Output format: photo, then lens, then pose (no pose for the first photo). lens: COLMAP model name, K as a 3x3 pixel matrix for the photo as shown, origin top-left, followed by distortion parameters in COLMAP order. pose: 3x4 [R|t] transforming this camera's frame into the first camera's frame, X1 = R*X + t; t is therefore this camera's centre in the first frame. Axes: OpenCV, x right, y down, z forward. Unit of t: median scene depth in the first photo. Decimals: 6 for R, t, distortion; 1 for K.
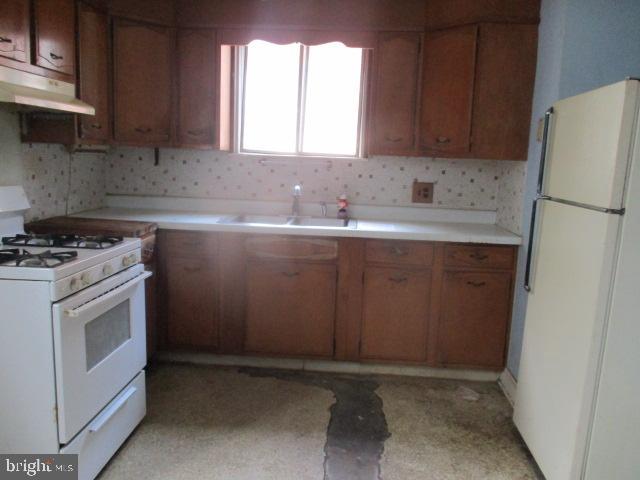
lens RADIAL K [[532.0, 0, 322.2], [0, 532.0, 243.0], [0, 0, 1]] dist [-0.037718, 0.021054]
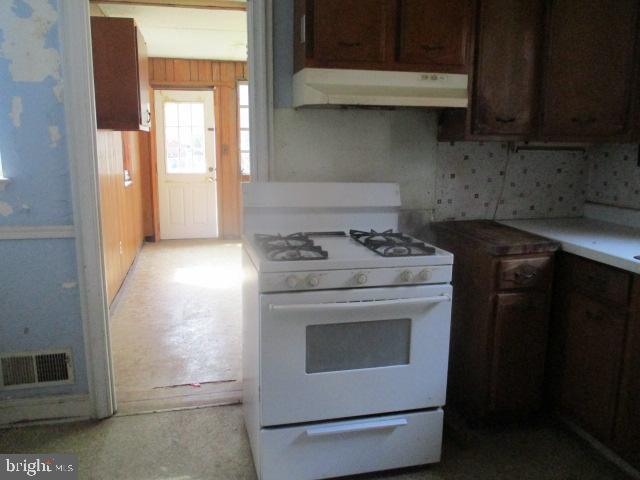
lens RADIAL K [[532.0, 0, 317.6], [0, 532.0, 239.5], [0, 0, 1]] dist [-0.037718, 0.021054]
pose [[0.295988, 0.140811, -0.944756, 0.299628], [-0.150582, 0.983585, 0.099422, -0.065369], [0.943248, 0.112836, 0.312333, 0.442798]]
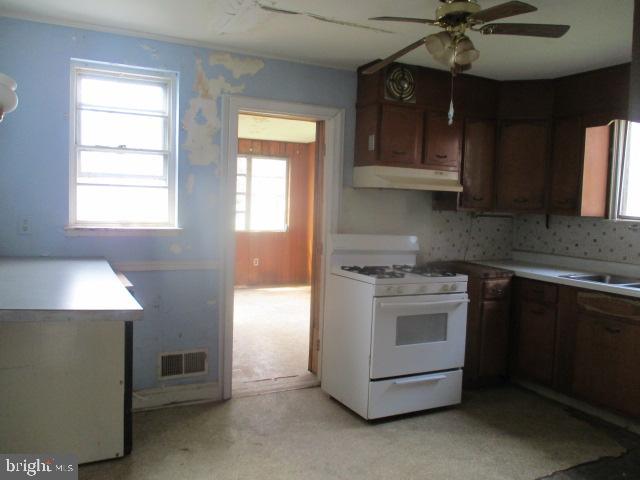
lens RADIAL K [[532.0, 0, 322.1], [0, 532.0, 239.4], [0, 0, 1]] dist [-0.037718, 0.021054]
pose [[0.515260, 0.039163, -0.856139, 0.555077], [-0.155446, 0.986657, -0.048420, 0.021248], [0.842819, 0.158032, 0.514472, -0.071589]]
